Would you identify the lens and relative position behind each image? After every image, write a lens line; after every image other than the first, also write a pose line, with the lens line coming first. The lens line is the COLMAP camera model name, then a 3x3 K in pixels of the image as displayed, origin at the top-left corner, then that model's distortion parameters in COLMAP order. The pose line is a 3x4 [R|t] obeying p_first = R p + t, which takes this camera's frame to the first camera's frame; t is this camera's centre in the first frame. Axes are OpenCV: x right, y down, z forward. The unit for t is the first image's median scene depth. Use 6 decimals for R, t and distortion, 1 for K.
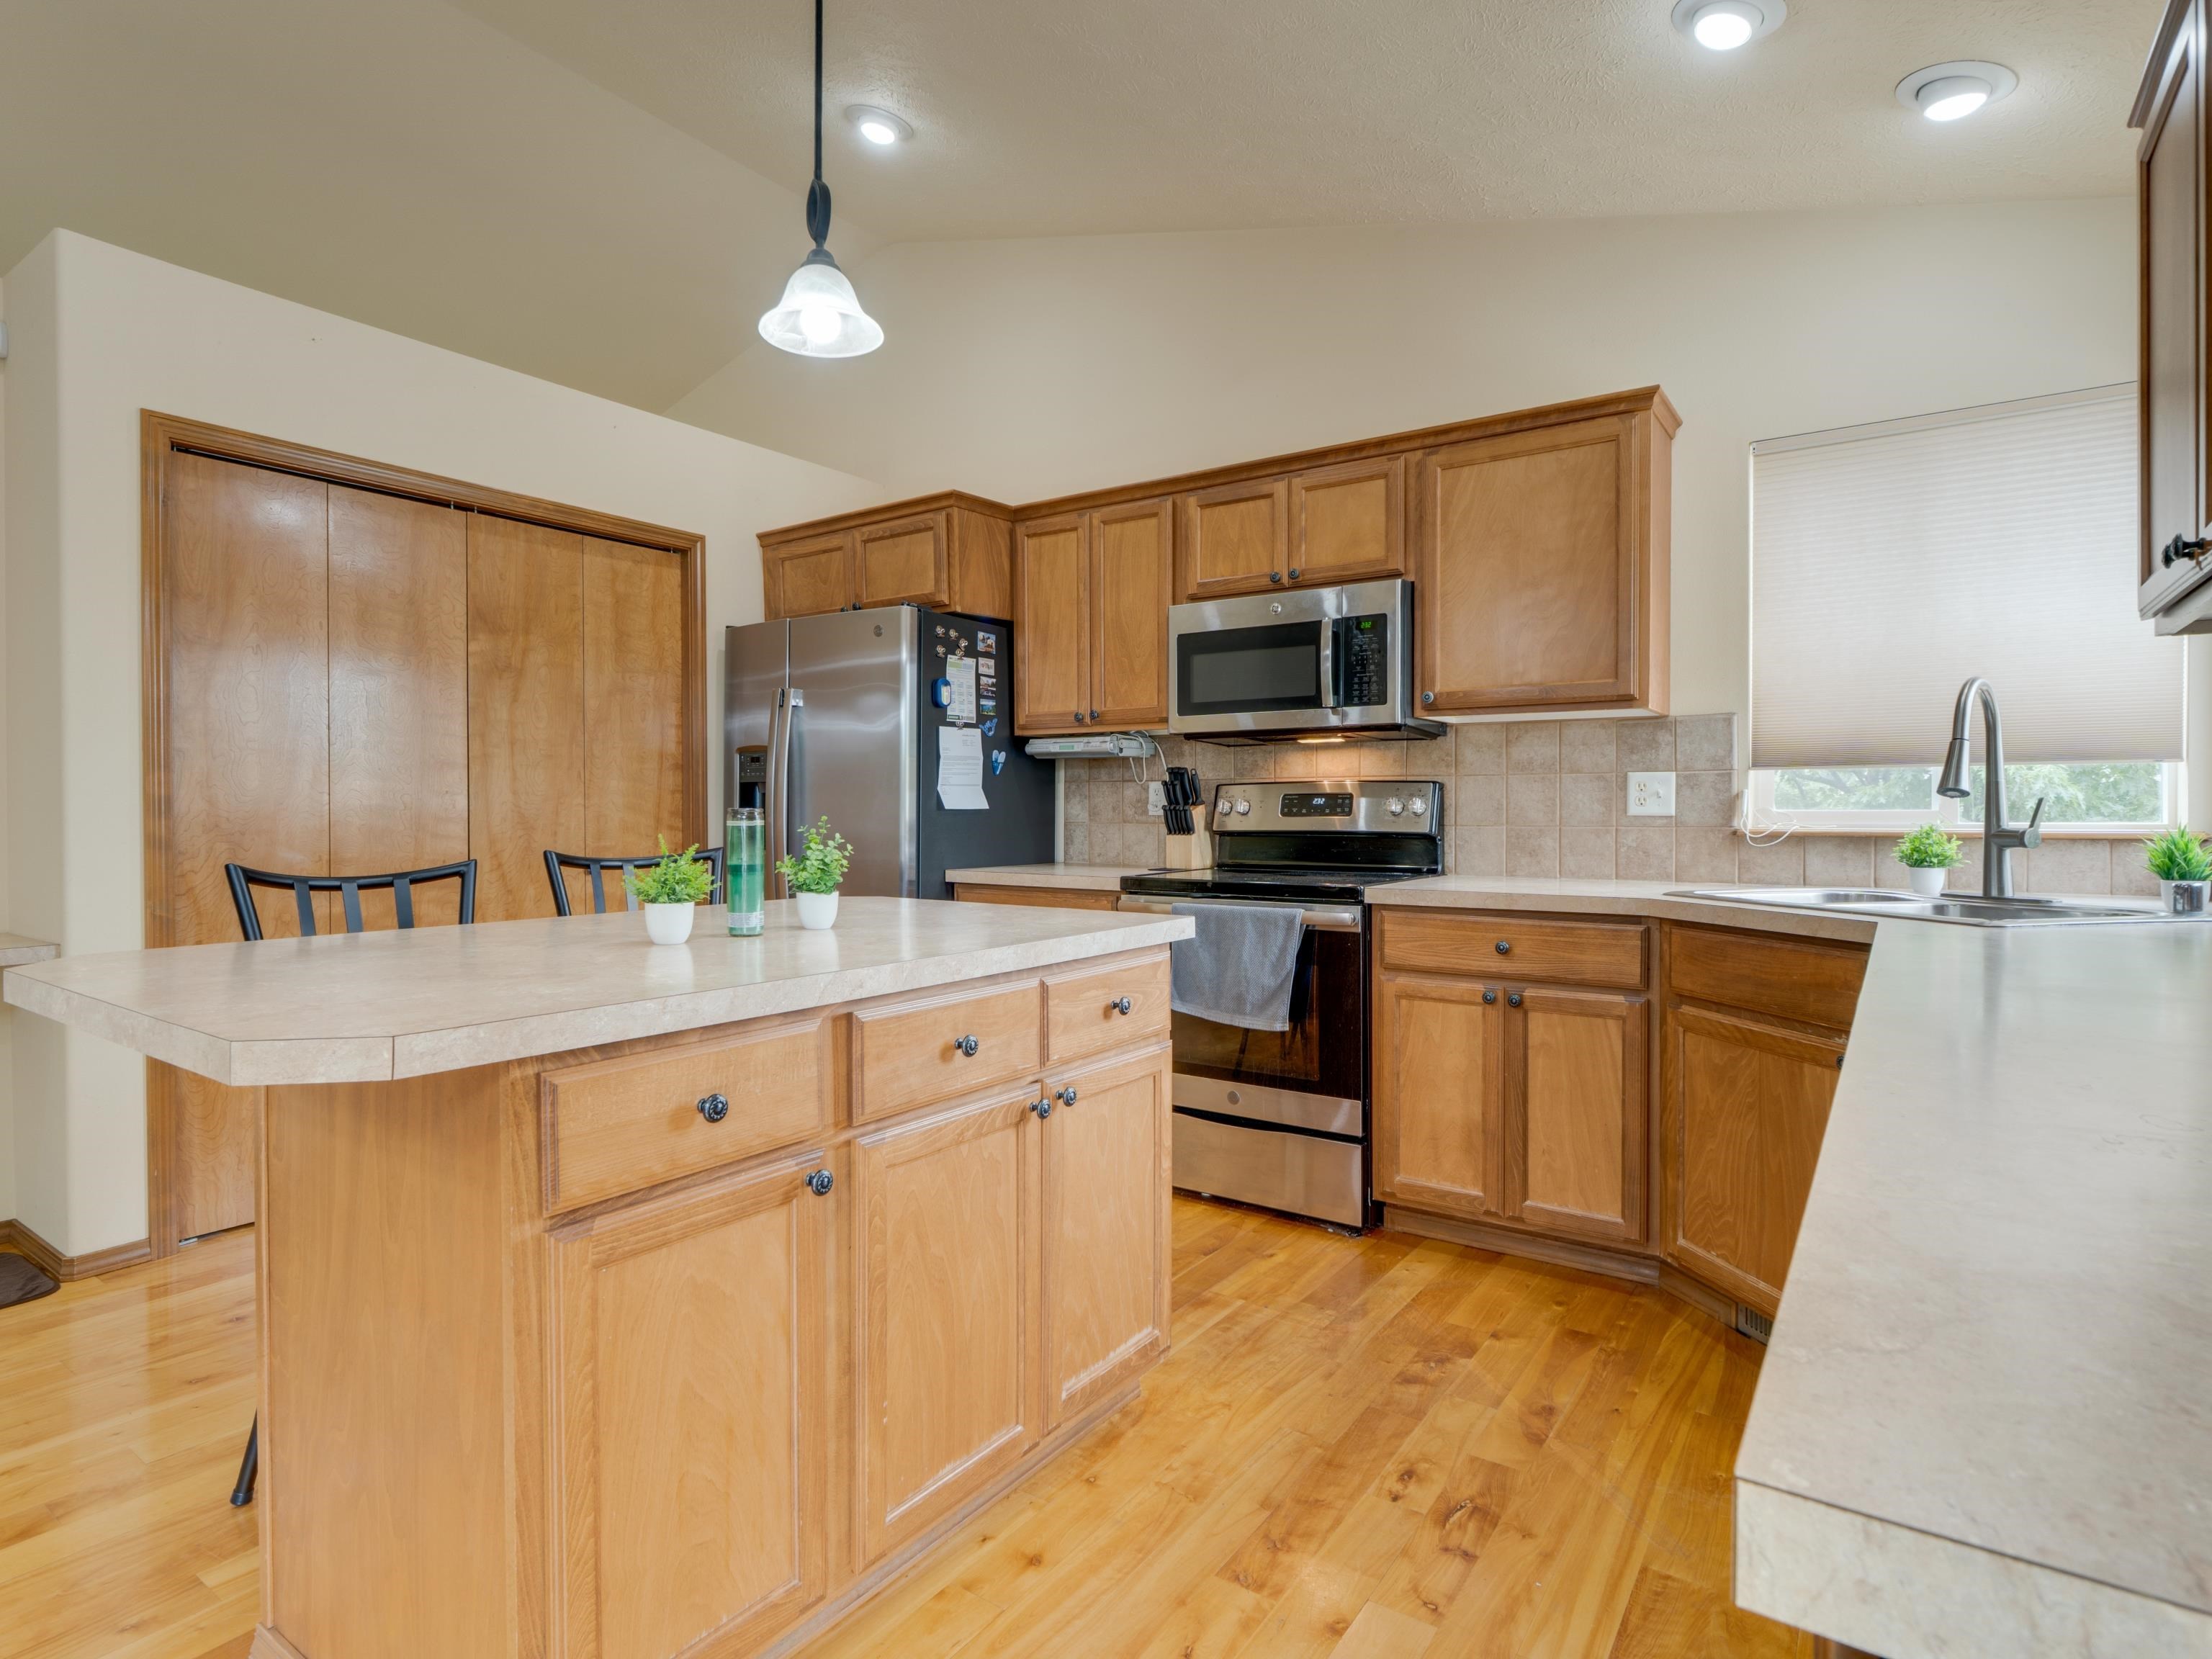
lens RADIAL K [[1171.2, 0, 1112.1], [0, 1171.2, 817.3], [0, 0, 1]] dist [-0.001998, -0.000438]
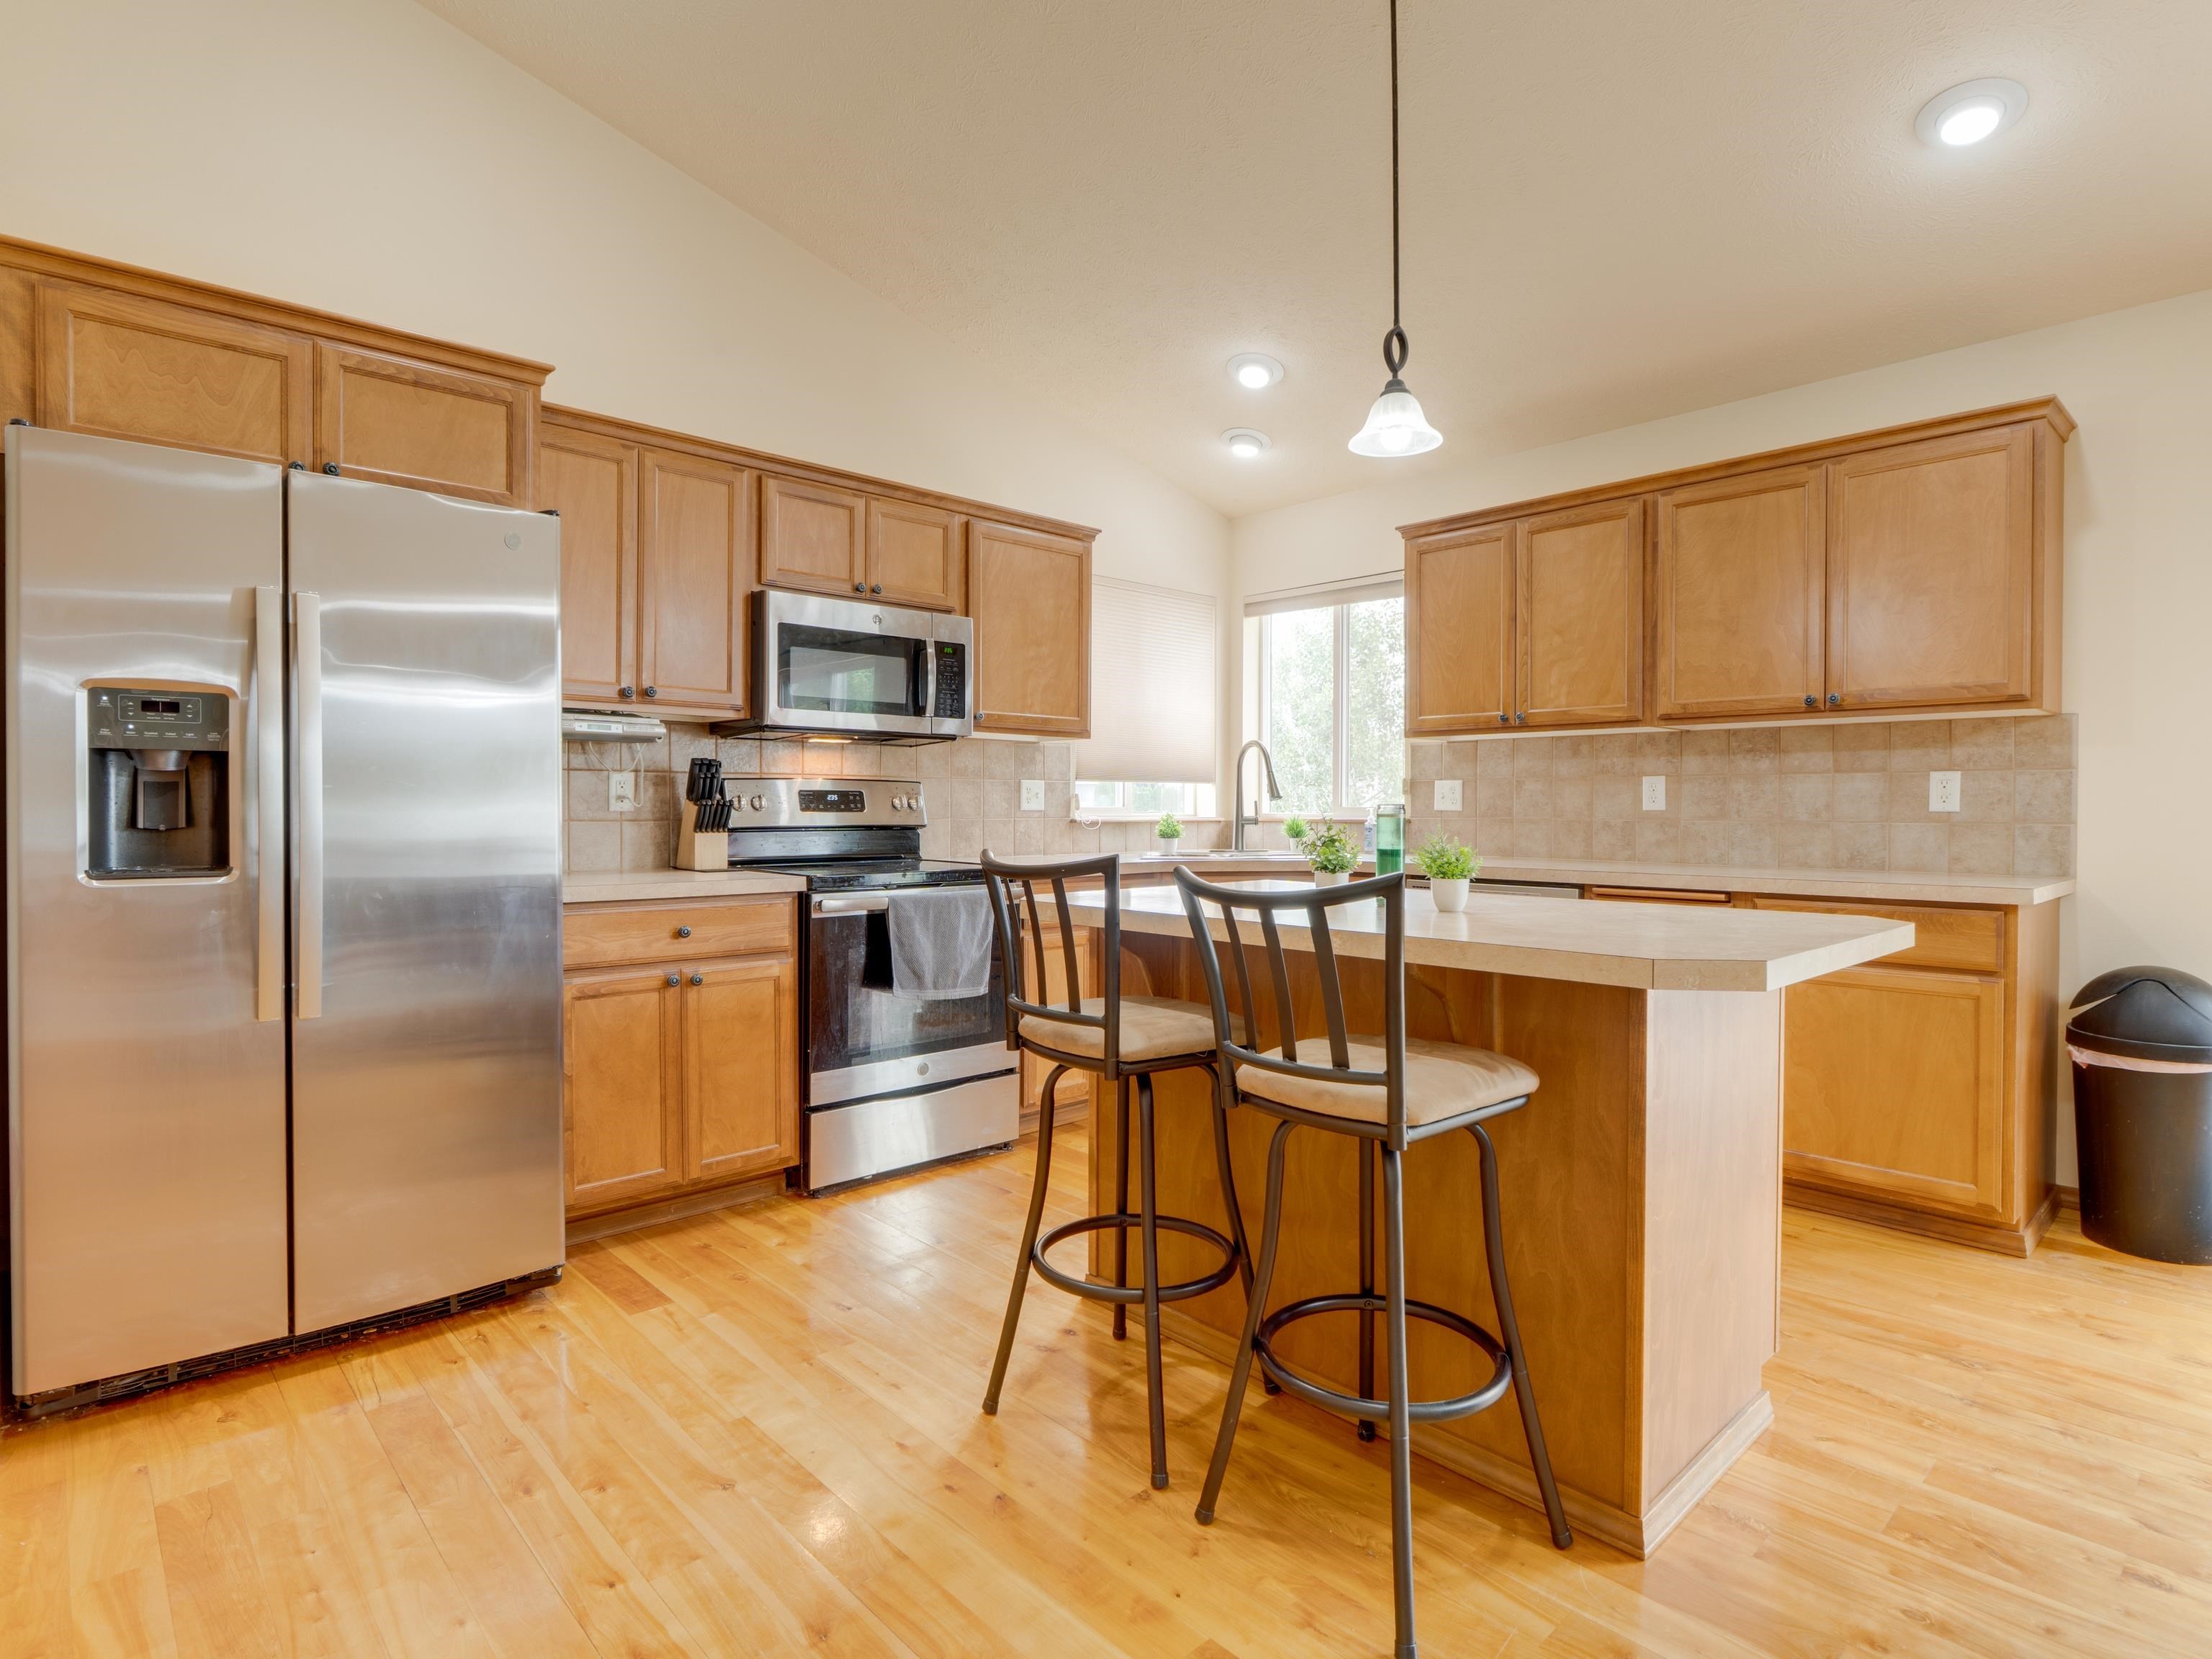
lens RADIAL K [[1143.7, 0, 1102.6], [0, 1143.7, 823.5], [0, 0, 1]] dist [-0.002566, -0.000003]
pose [[0.221214, -0.015331, 0.975105, -0.892915], [-0.002186, 0.999866, 0.016216, -0.008101], [-0.975223, -0.005719, 0.221151, 0.595716]]
